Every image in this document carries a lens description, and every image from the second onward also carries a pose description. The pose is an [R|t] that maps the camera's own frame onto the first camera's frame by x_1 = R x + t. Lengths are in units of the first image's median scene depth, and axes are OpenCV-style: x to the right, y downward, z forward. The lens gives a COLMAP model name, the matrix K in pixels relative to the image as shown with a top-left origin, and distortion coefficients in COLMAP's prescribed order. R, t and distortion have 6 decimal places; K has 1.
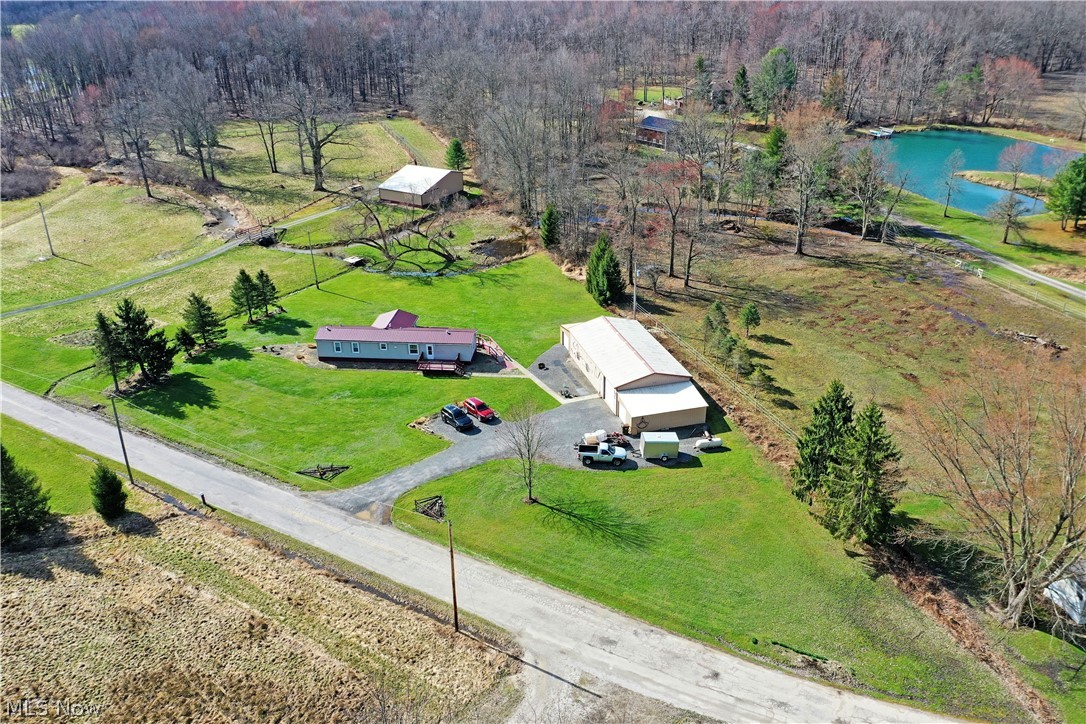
lens RADIAL K [[861.7, 0, 543.0], [0, 861.7, 362.0], [0, 0, 1]] dist [0.016653, 0.004558]
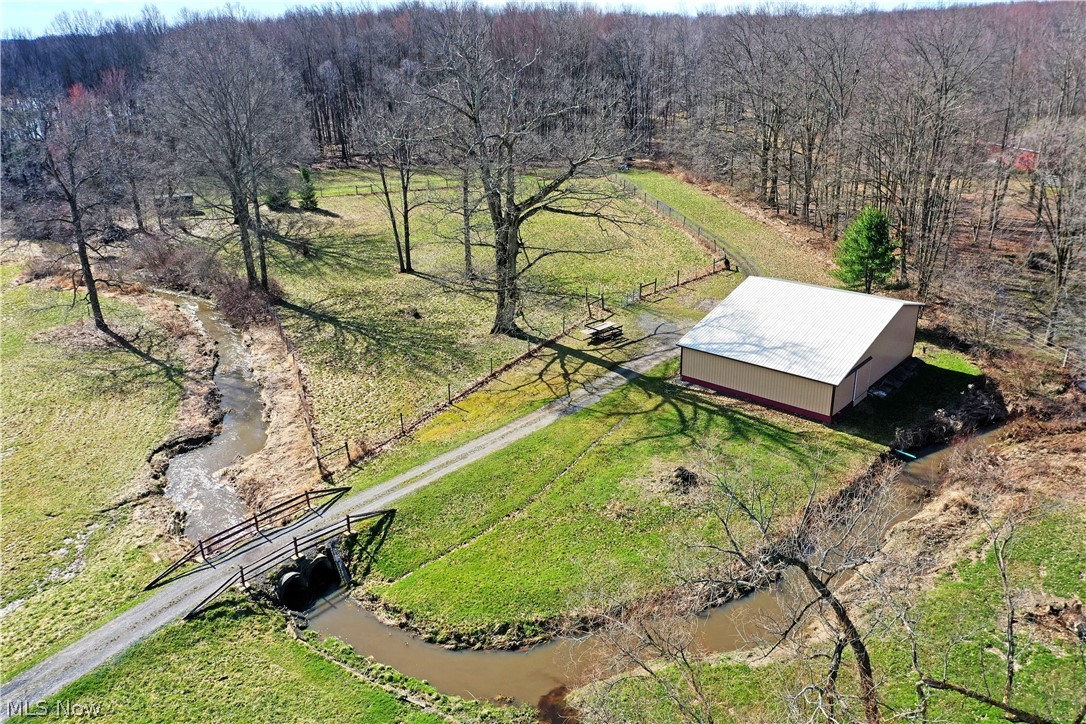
lens RADIAL K [[861.7, 0, 543.0], [0, 861.7, 362.0], [0, 0, 1]] dist [0.016653, 0.004558]
pose [[0.983686, 0.061018, -0.169229, -0.179112], [-0.074010, 0.994687, -0.071552, -0.161296], [0.163964, 0.082909, 0.982976, 0.635914]]
